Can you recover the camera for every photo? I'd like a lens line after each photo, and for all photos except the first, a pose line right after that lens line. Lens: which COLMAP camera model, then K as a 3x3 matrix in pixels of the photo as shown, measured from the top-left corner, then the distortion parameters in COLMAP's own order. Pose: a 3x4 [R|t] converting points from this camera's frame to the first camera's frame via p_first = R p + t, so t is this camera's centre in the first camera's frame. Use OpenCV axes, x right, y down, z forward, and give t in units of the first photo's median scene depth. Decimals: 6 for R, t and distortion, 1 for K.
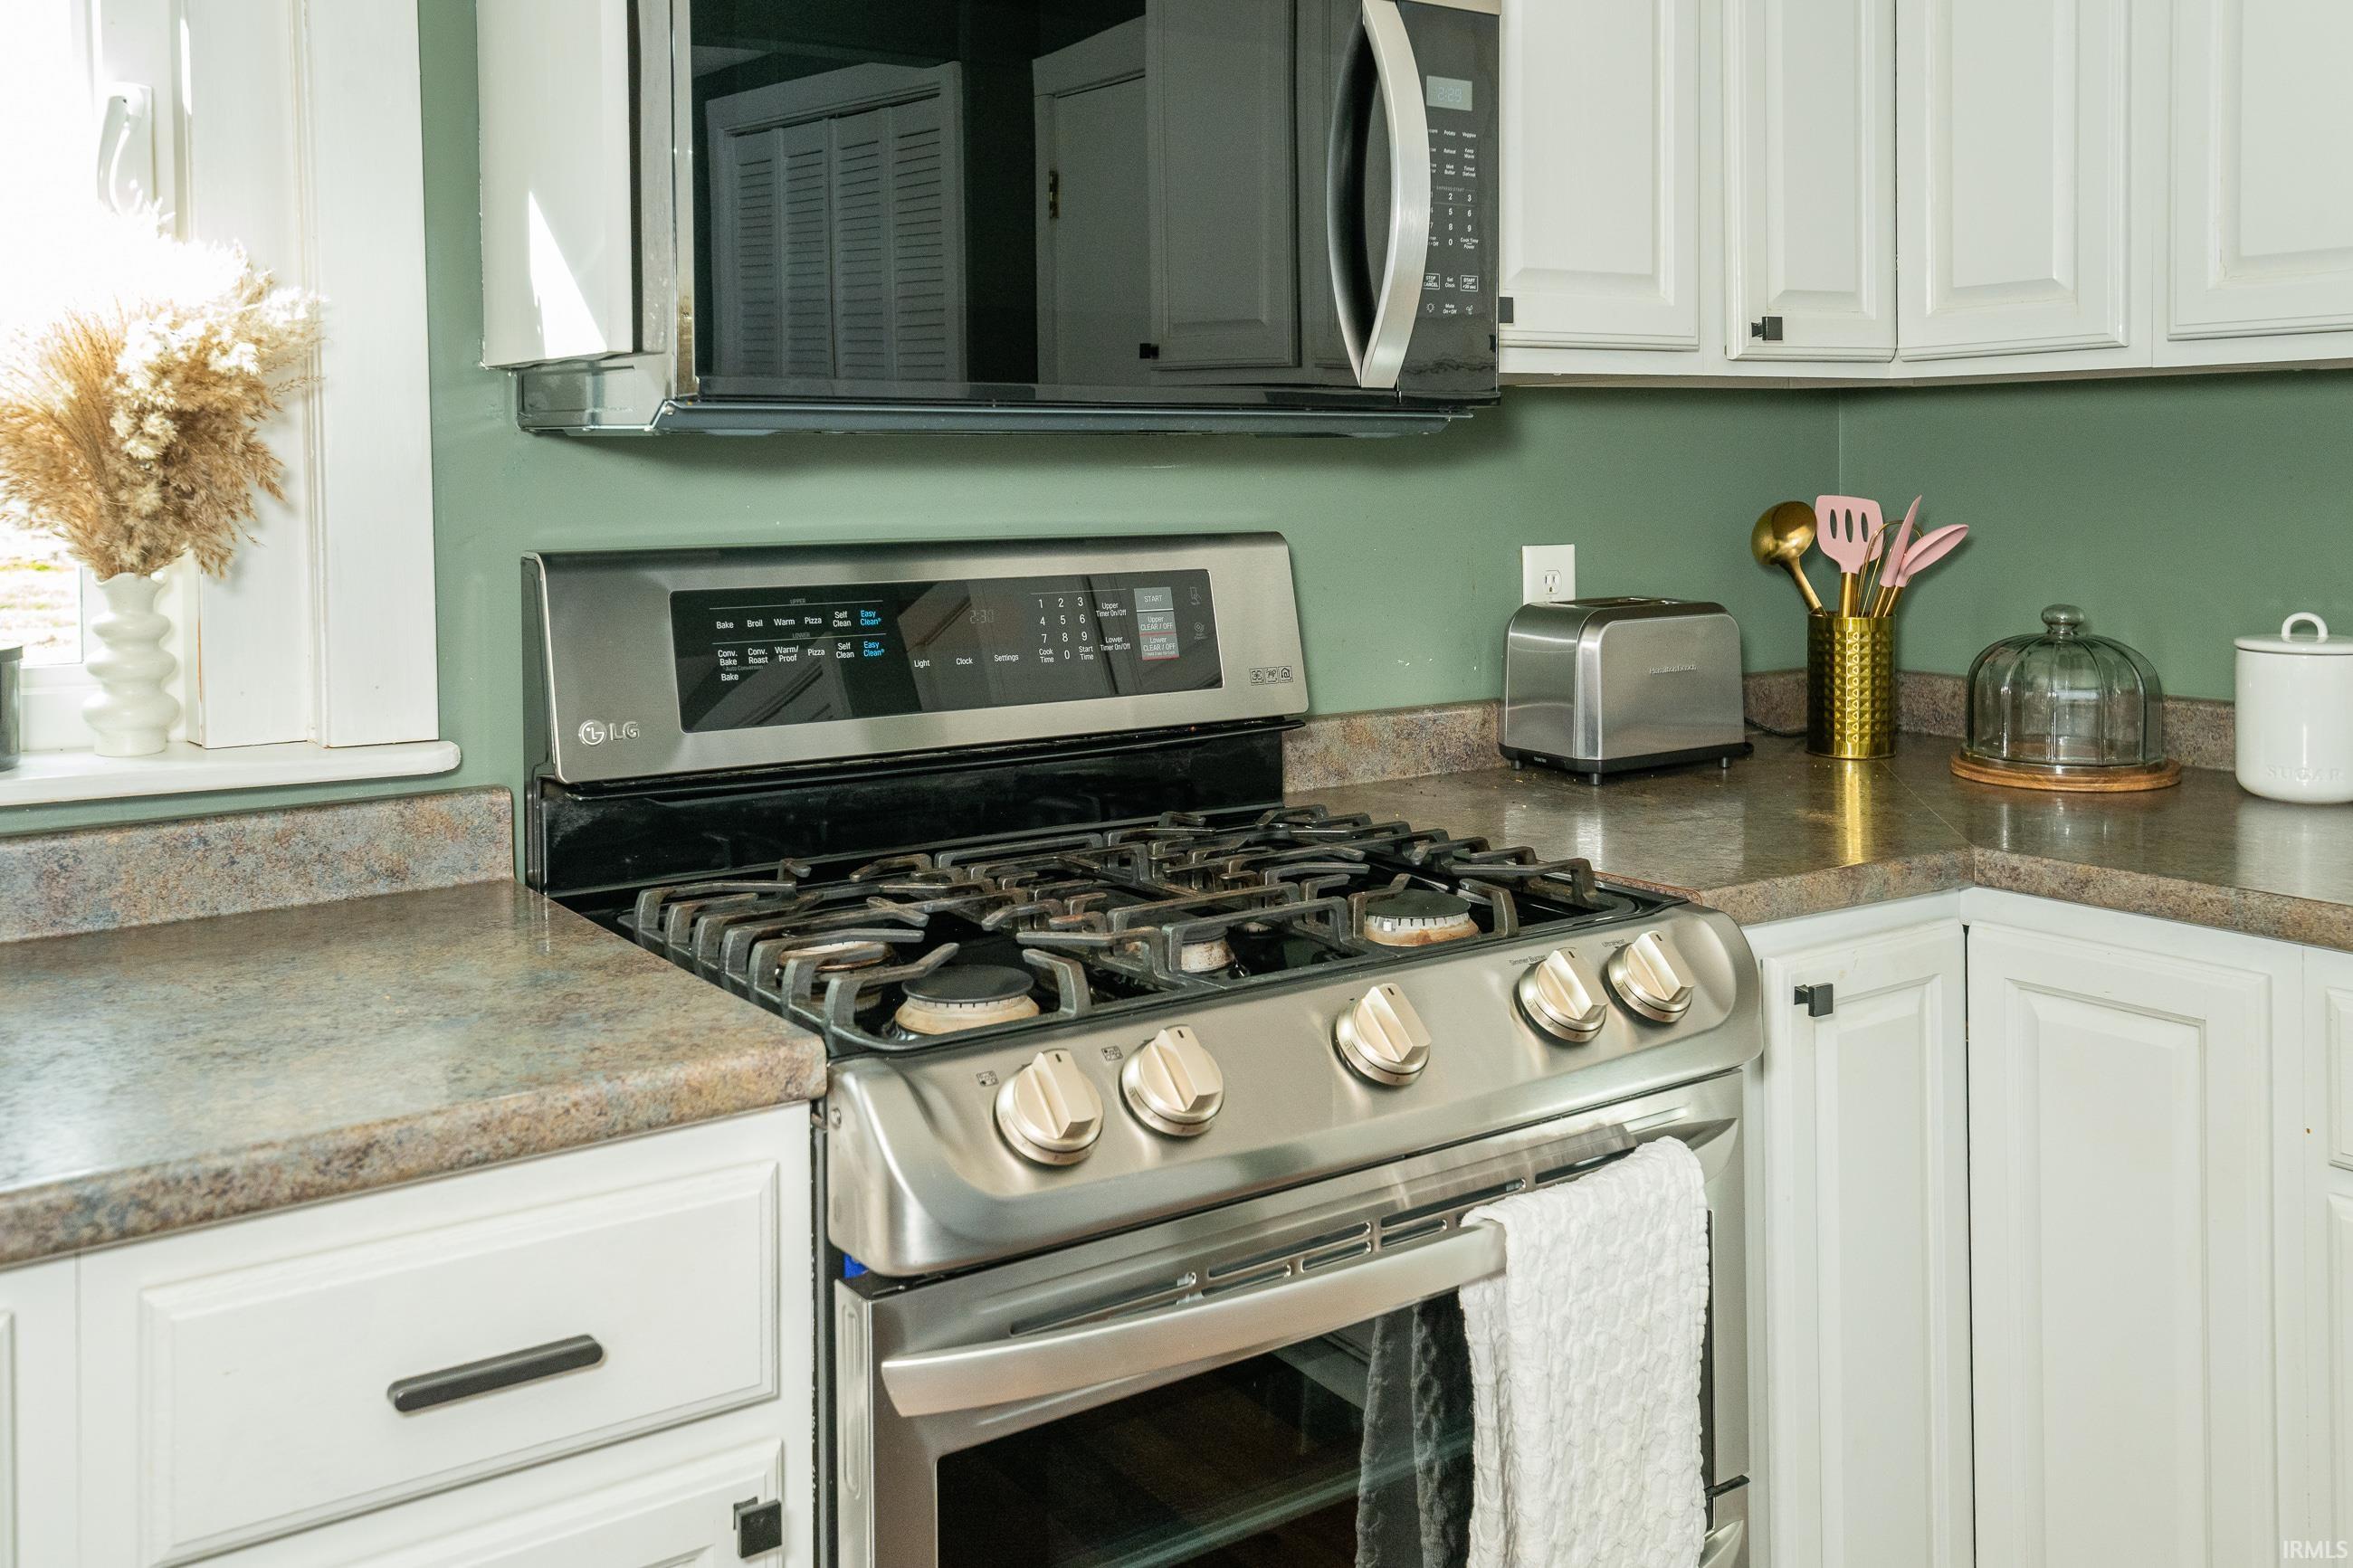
lens RADIAL K [[2126.3, 0, 1187.6], [0, 2126.3, 508.2], [0, 0, 1]] dist [0.037942, 0.000289]
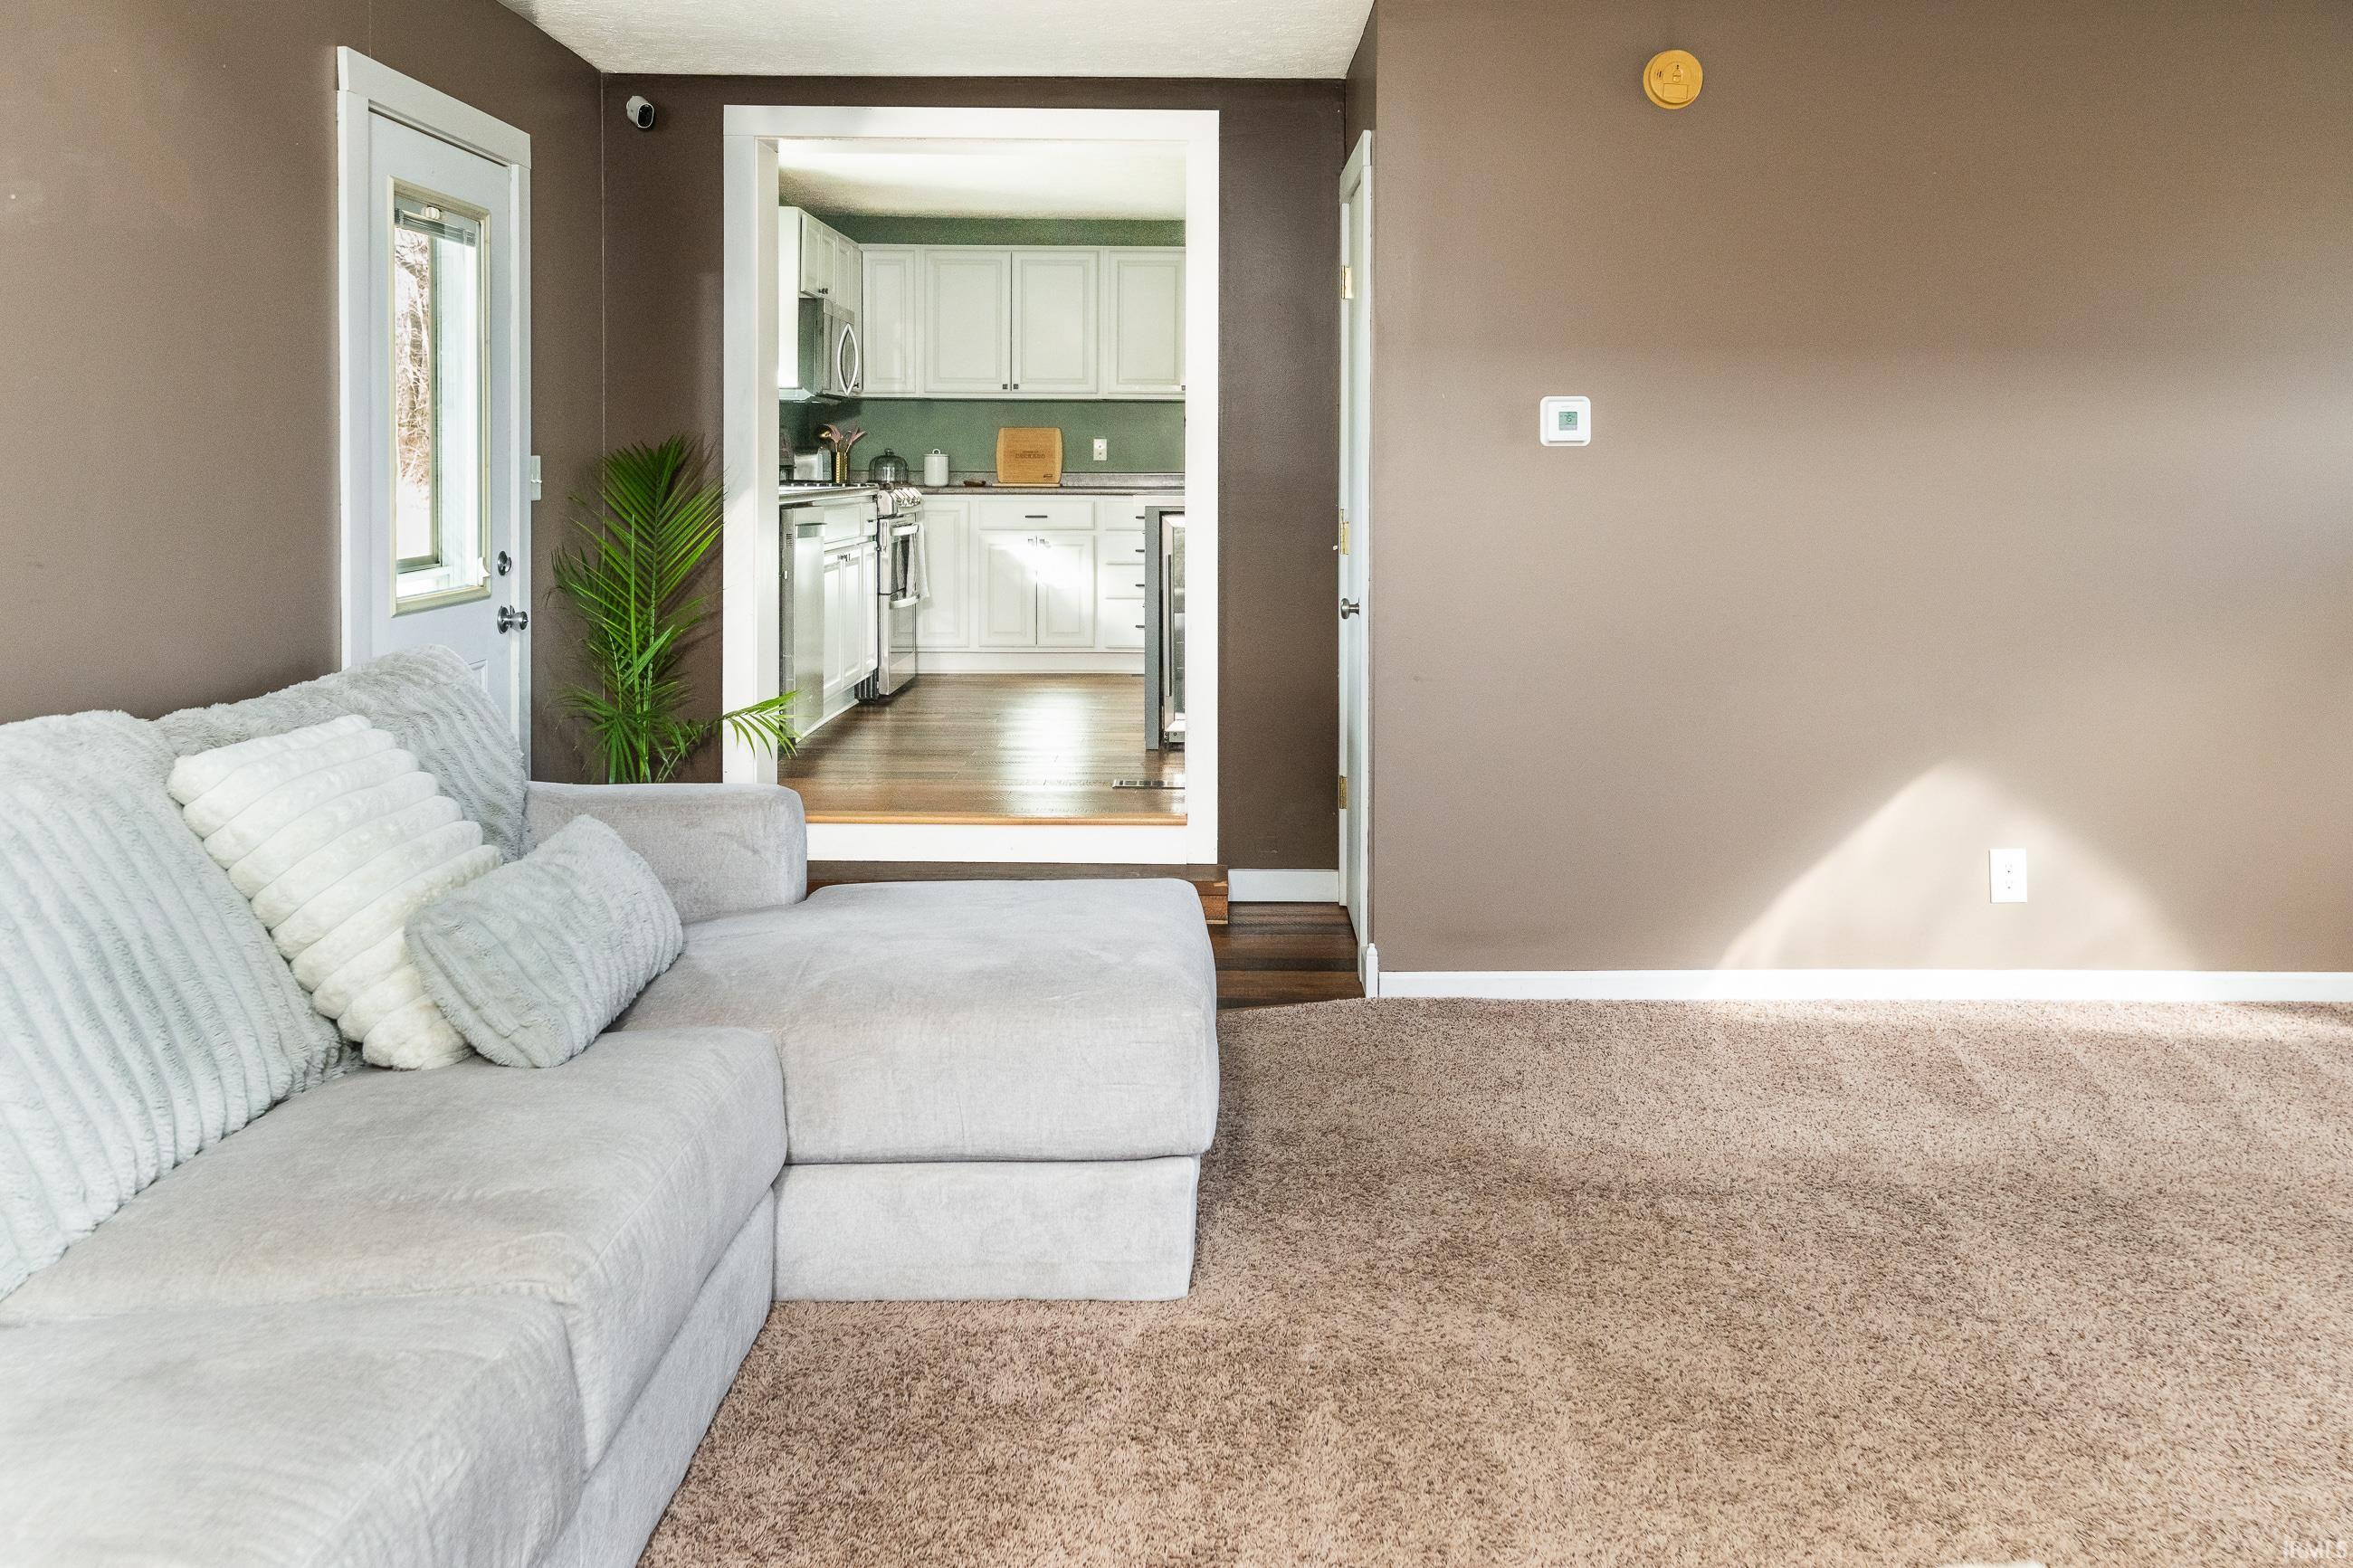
lens RADIAL K [[2126.3, 0, 1187.6], [0, 2126.3, 508.2], [0, 0, 1]] dist [0.037942, 0.000289]
pose [[0.592043, -0.008453, 0.805862, -2.914671], [0.017565, 0.999843, -0.002417, 0.197332], [-0.805715, 0.015586, 0.592098, -2.229816]]
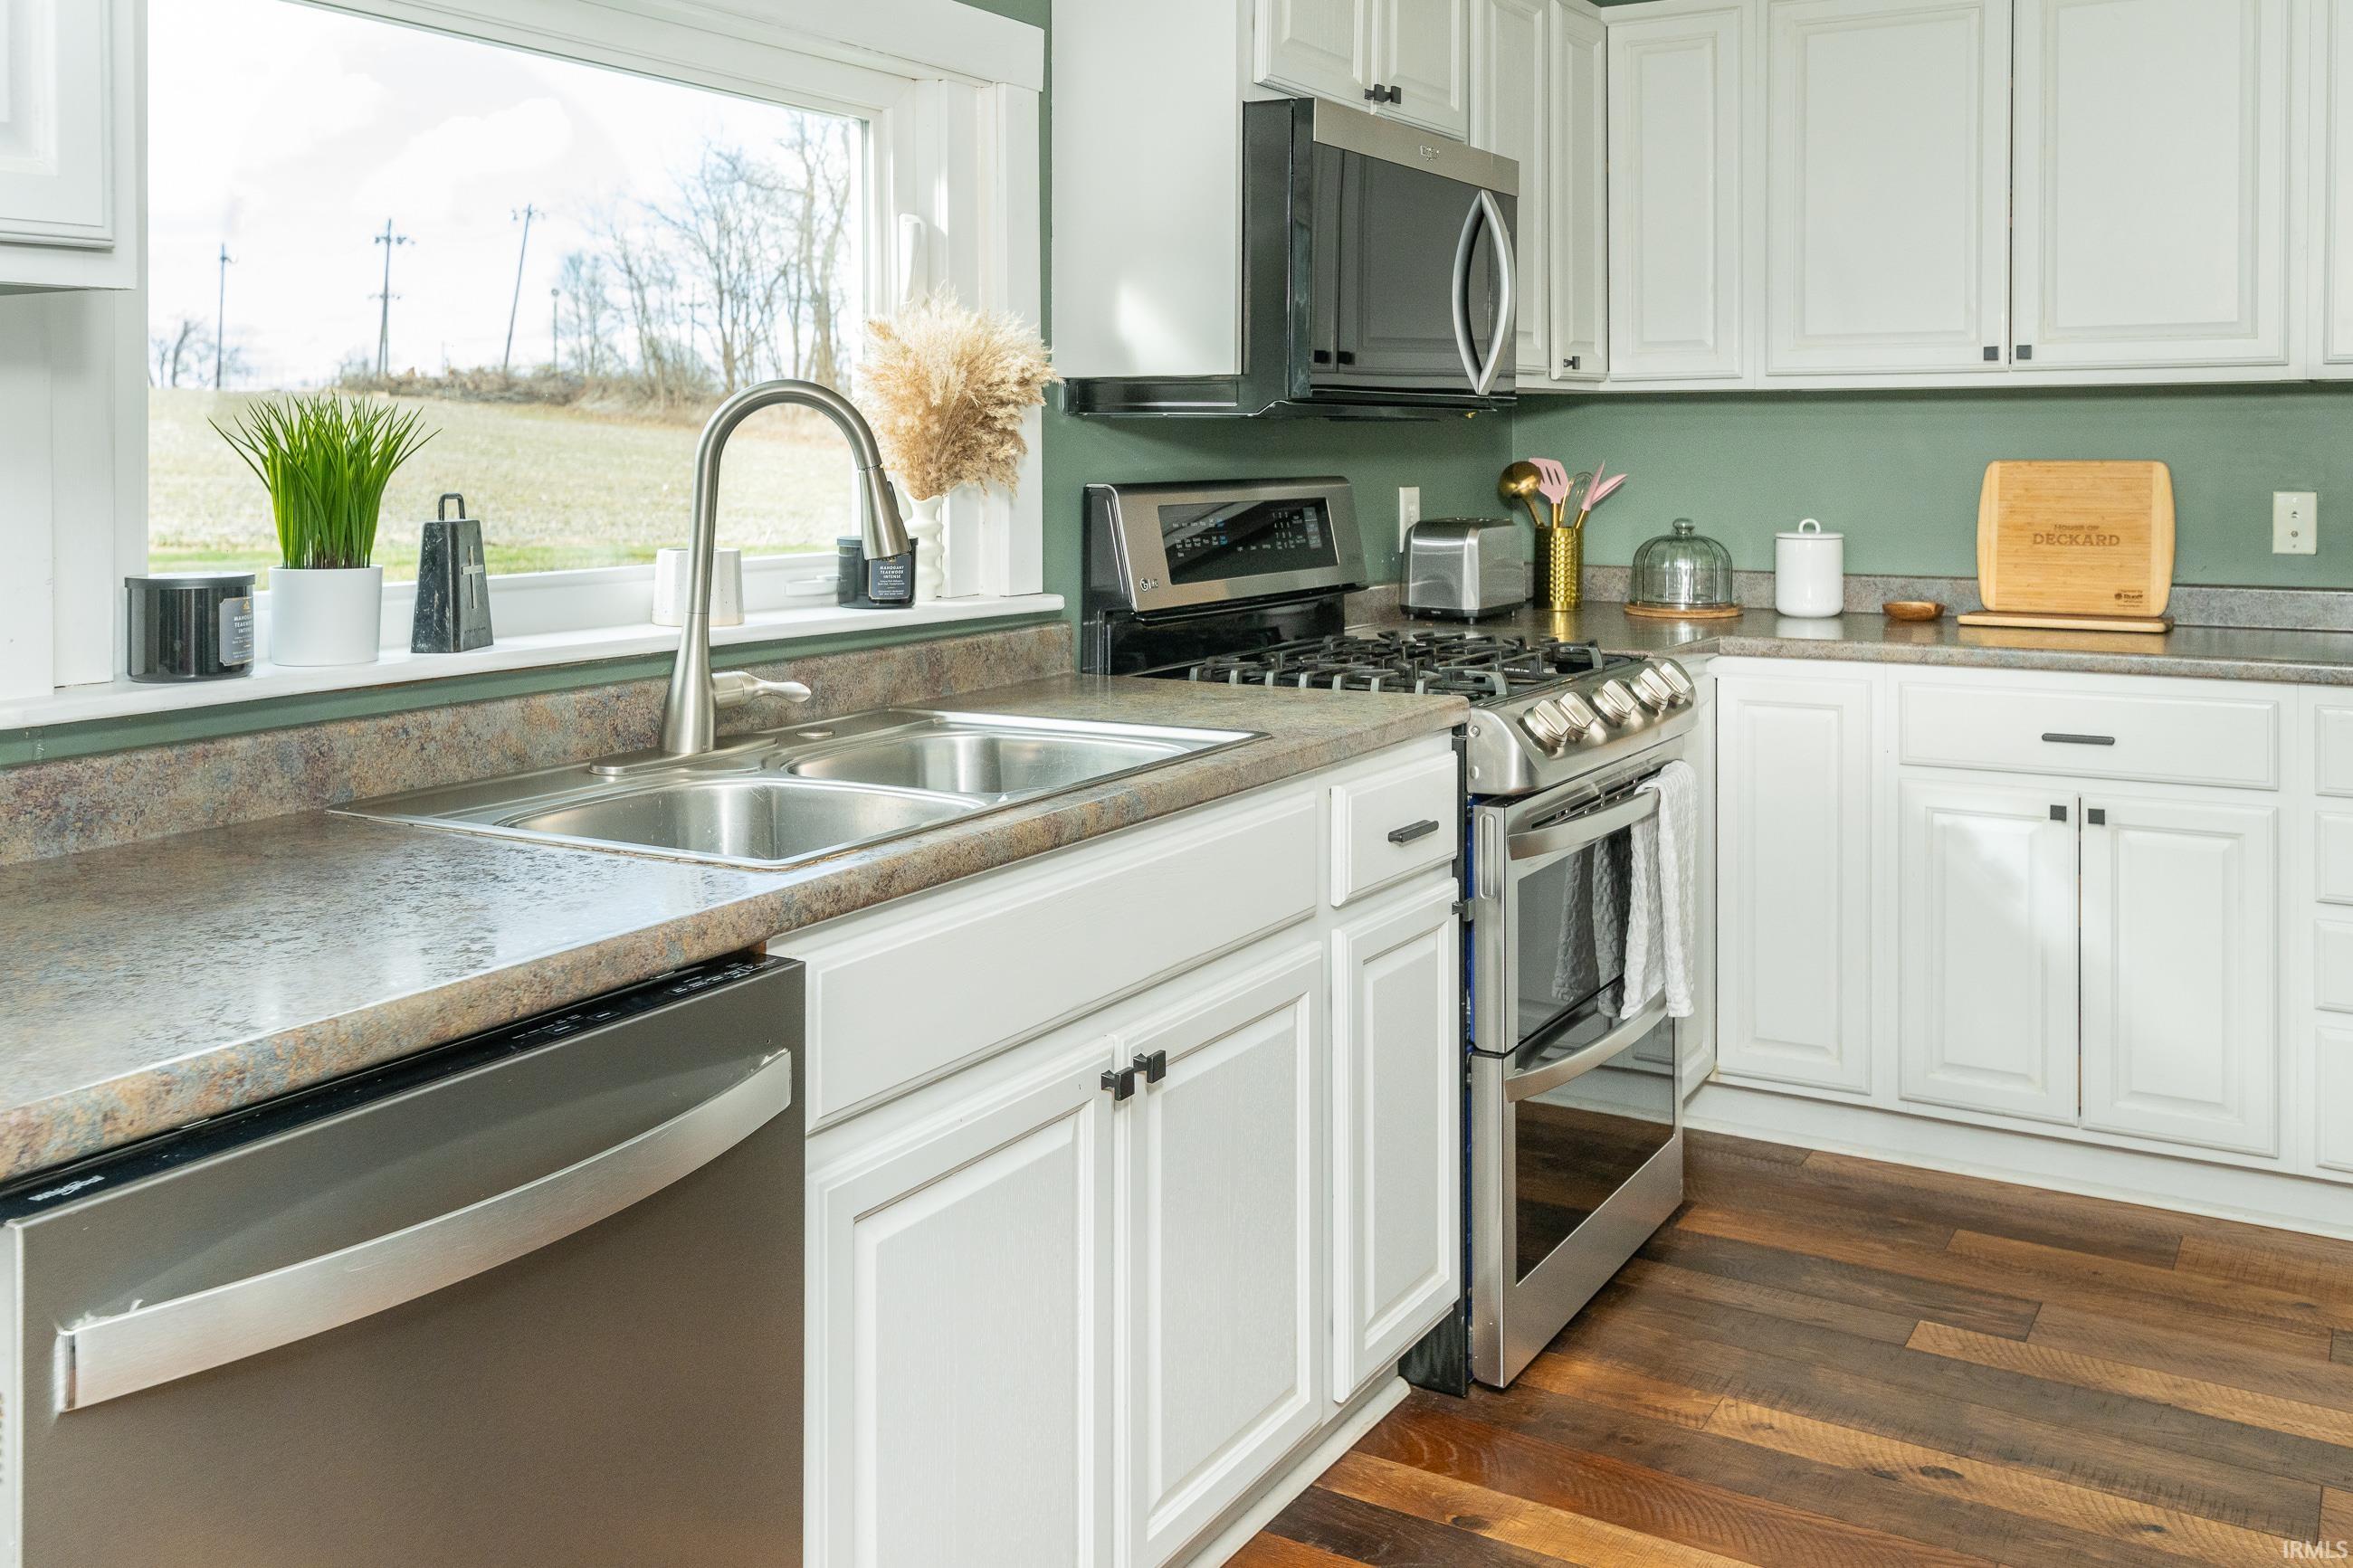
lens RADIAL K [[2126.3, 0, 1187.6], [0, 2126.3, 508.2], [0, 0, 1]] dist [0.037942, 0.000289]
pose [[0.910325, -0.010645, 0.413758, -0.725710], [0.009957, 0.999943, 0.003820, 0.026715], [-0.413775, 0.000642, 0.910379, -0.466074]]
